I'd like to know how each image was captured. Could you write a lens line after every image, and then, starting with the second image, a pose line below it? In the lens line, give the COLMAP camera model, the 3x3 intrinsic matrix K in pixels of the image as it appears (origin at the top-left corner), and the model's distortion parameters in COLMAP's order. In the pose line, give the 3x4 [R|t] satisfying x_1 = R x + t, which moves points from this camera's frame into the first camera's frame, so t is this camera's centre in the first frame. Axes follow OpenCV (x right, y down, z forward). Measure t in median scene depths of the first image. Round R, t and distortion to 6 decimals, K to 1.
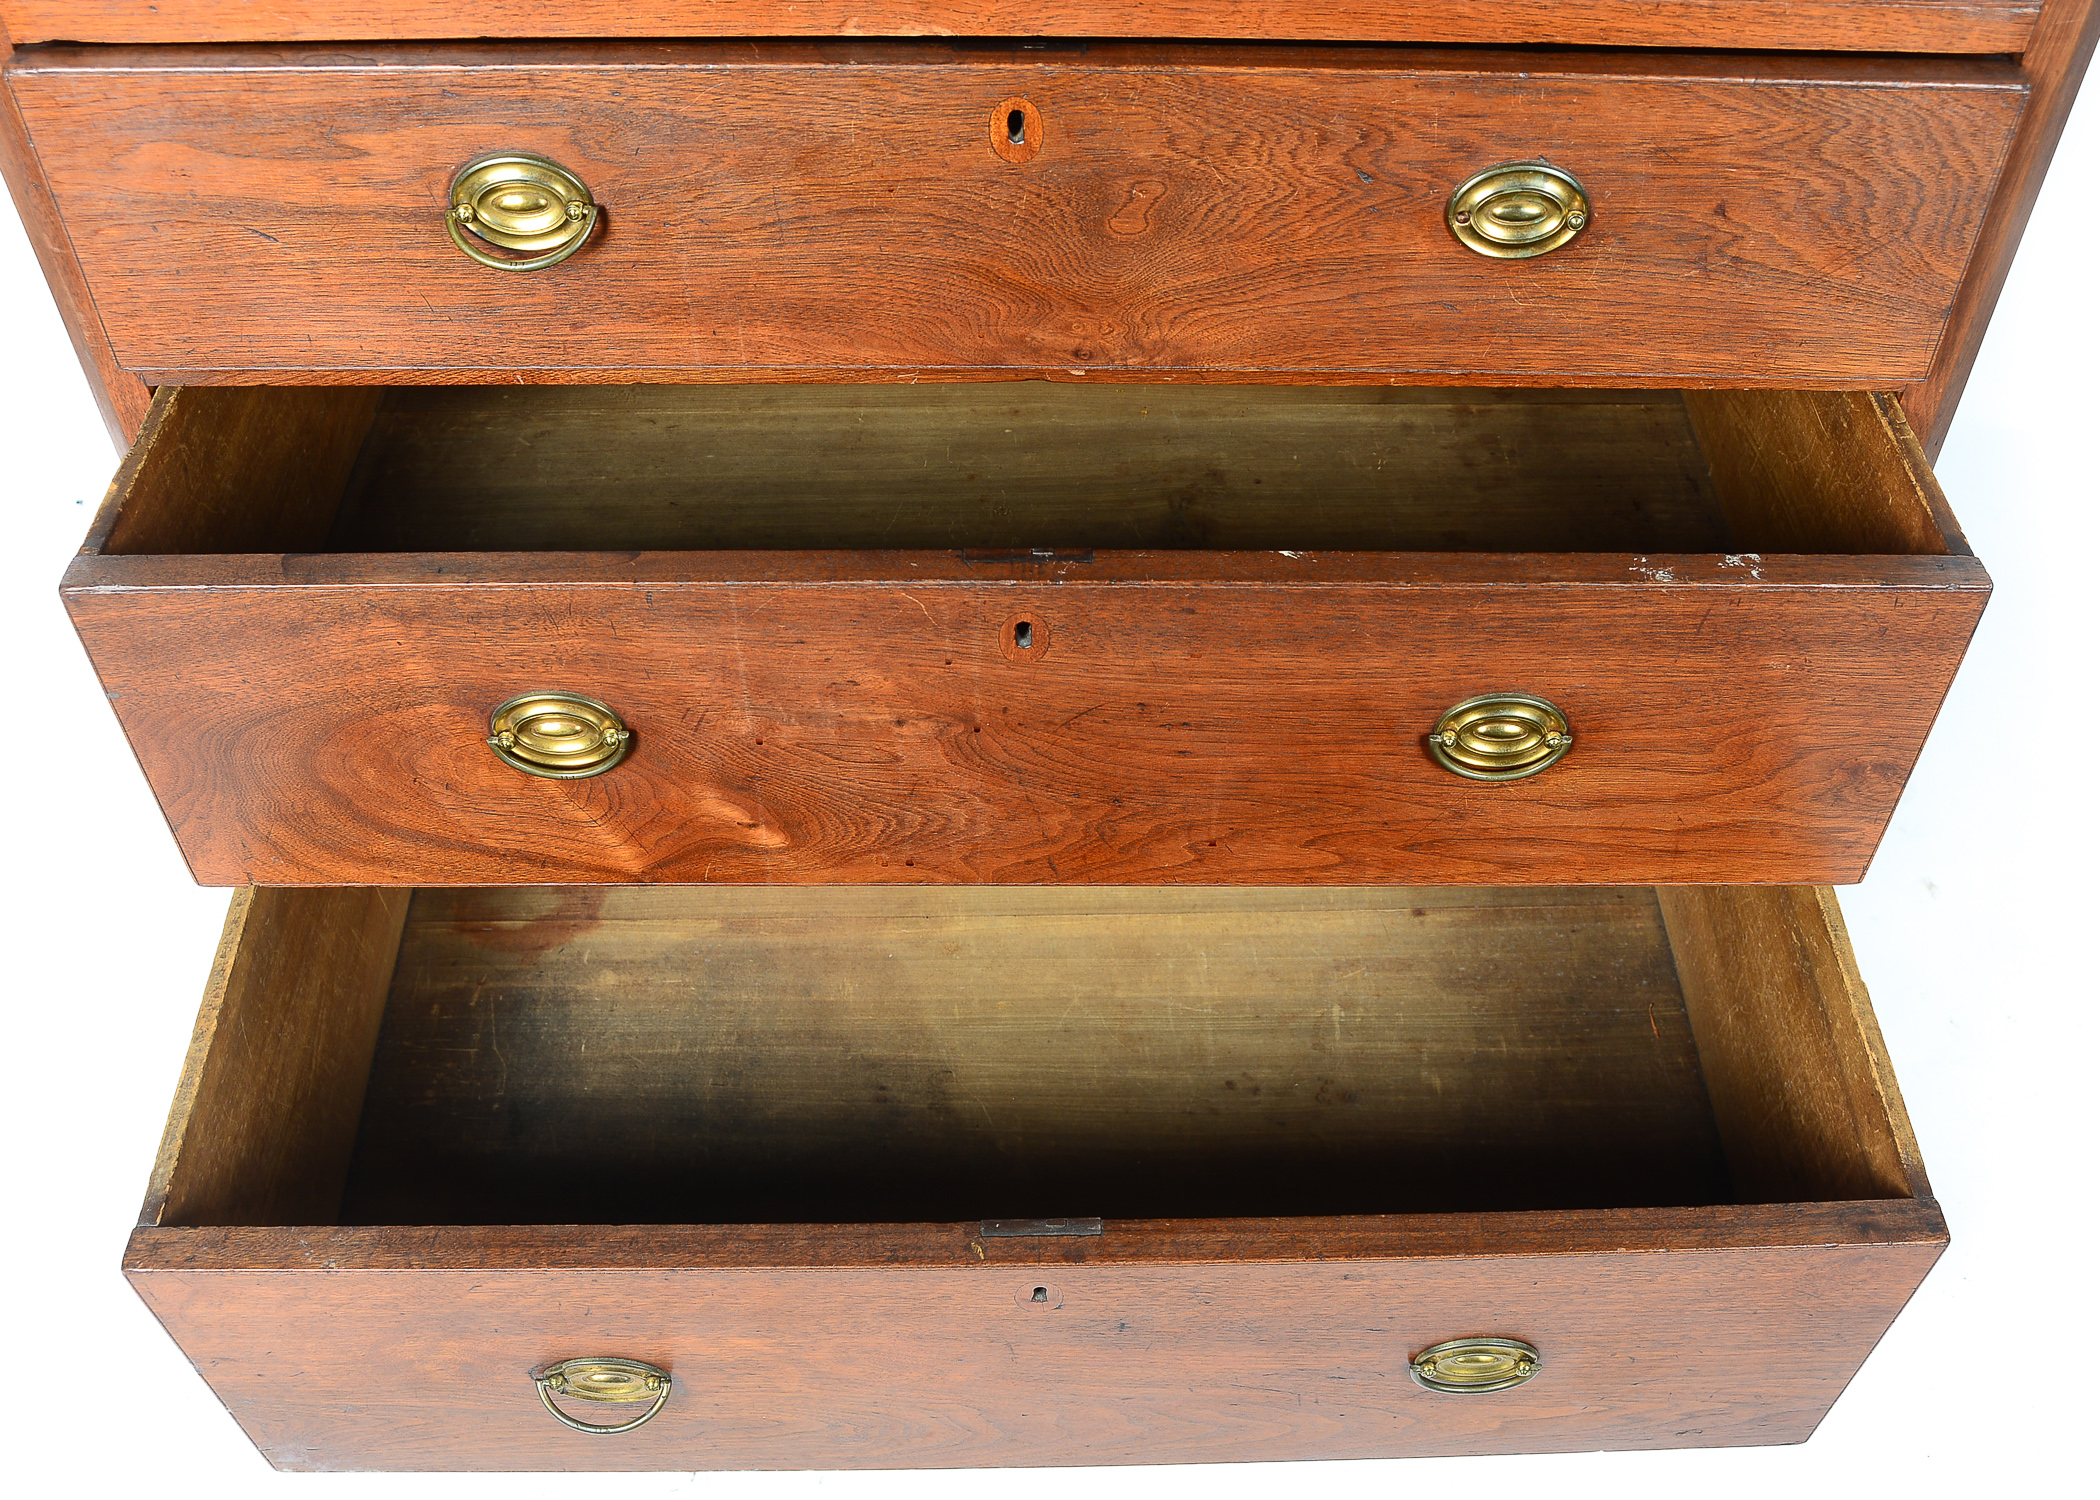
lens RADIAL K [[1909.3, 0, 1070.2], [0, 1909.3, 609.0], [0, 0, 1]] dist [-0.116690, 0.134654]
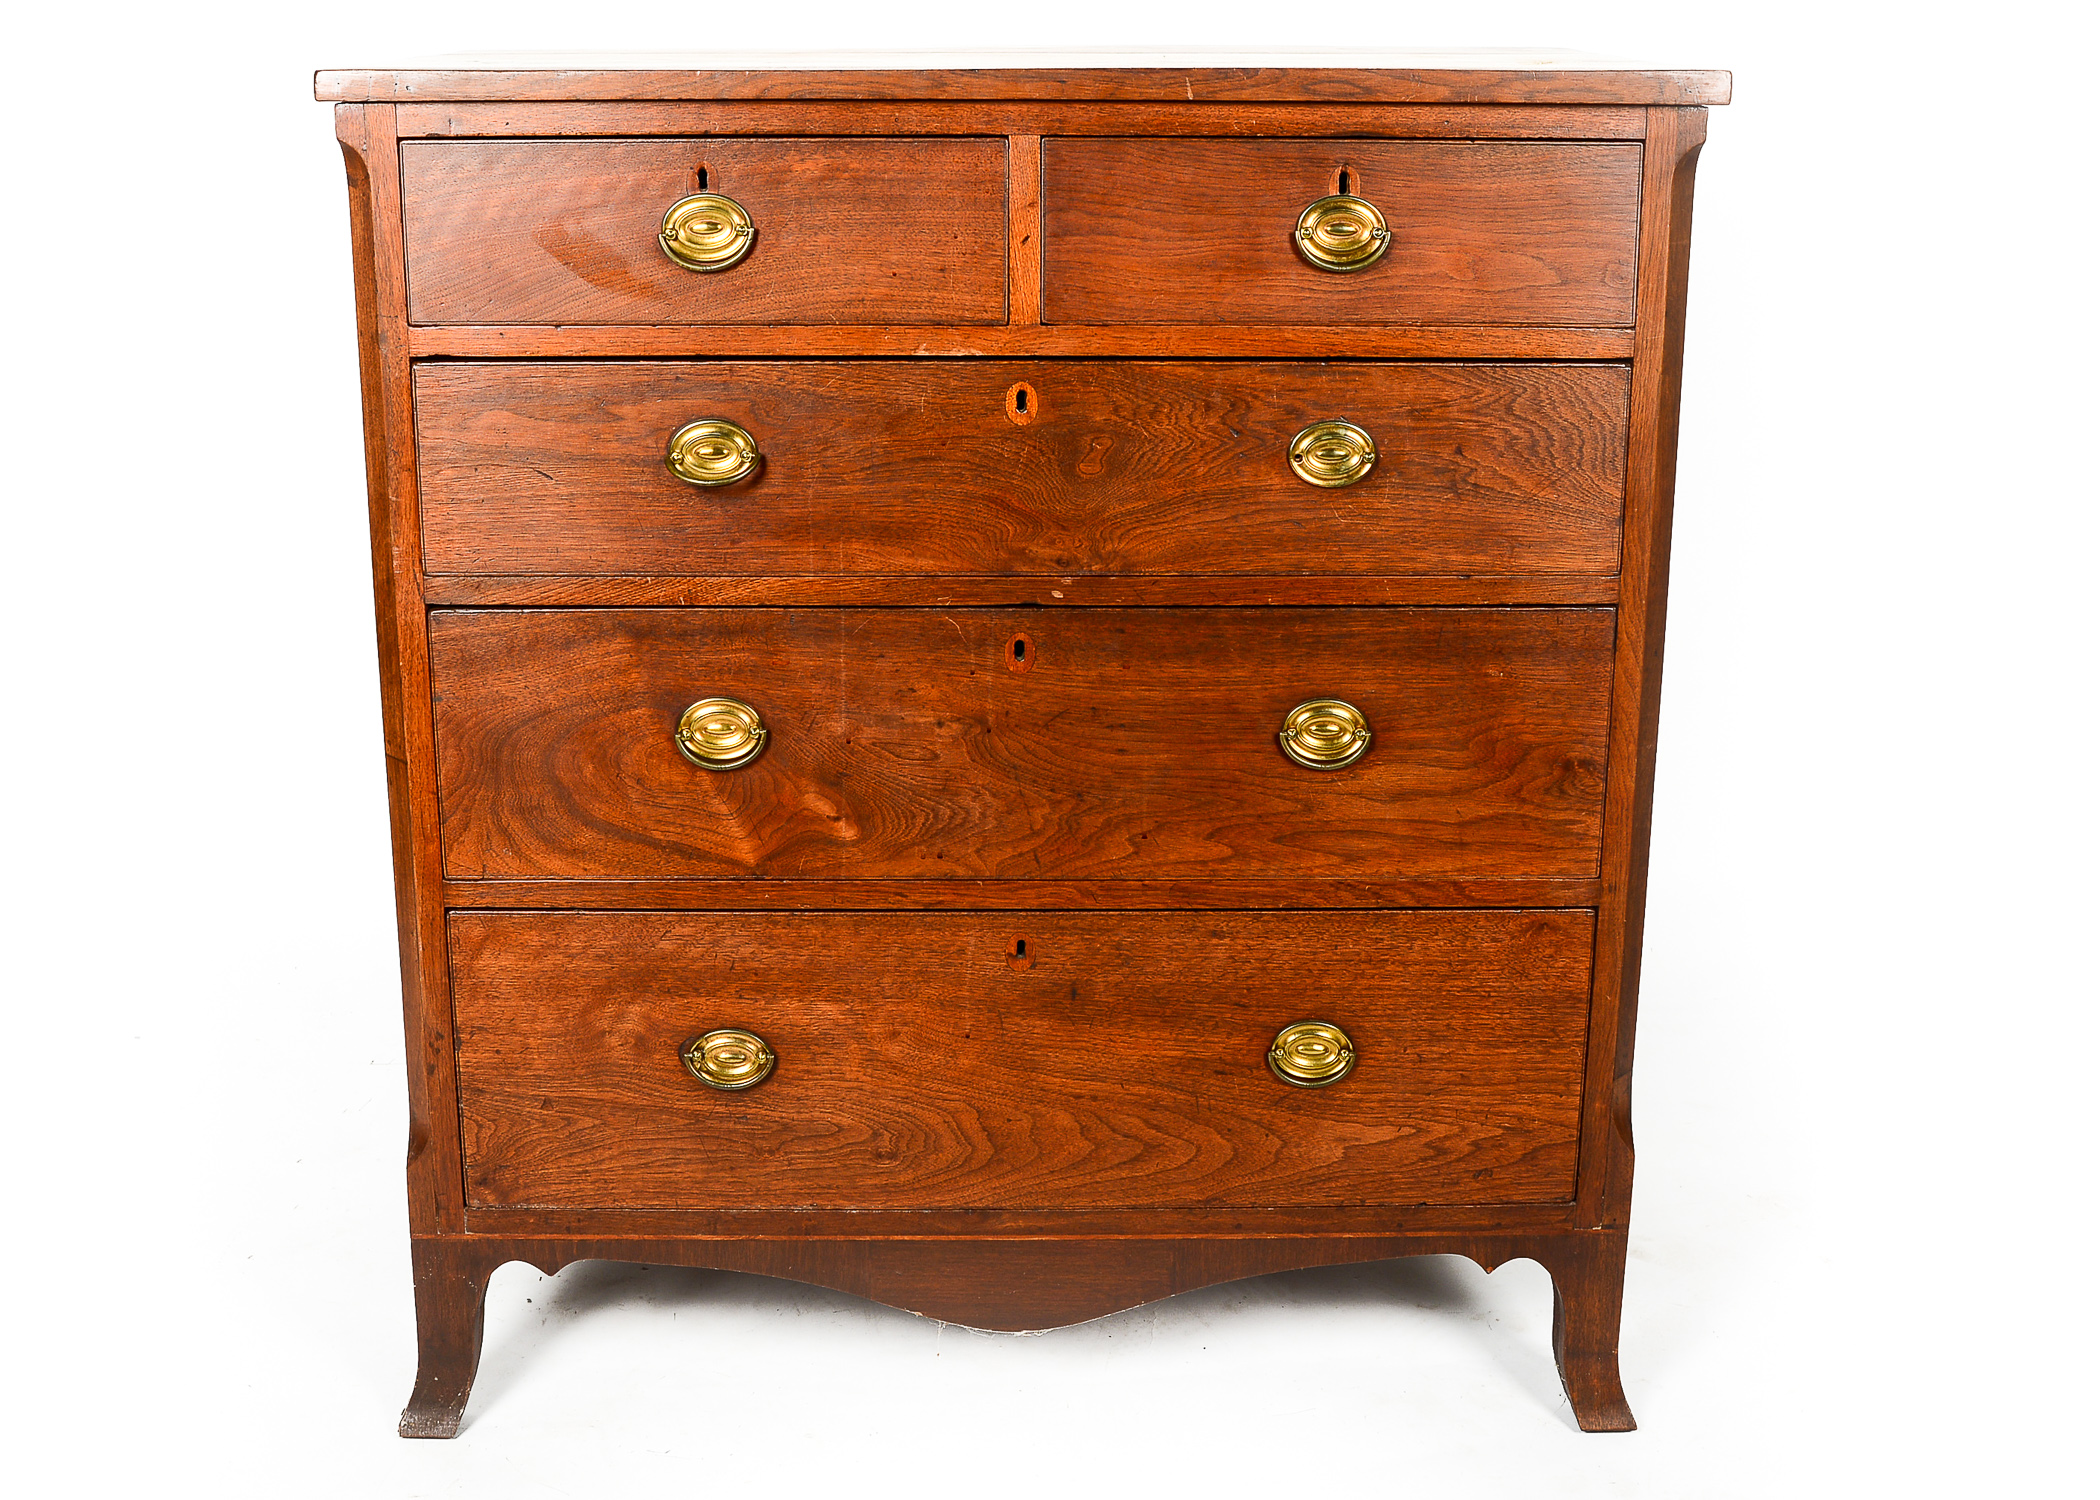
lens RADIAL K [[2788.6, 0, 1050.0], [0, 2788.6, 750.0], [0, 0, 1]] dist [-0.105548, -0.010673]
pose [[0.999647, 0.004448, -0.026190, 0.059977], [-0.015458, 0.899174, -0.437319, 1.057512], [0.021605, 0.437569, 0.898925, -1.026208]]
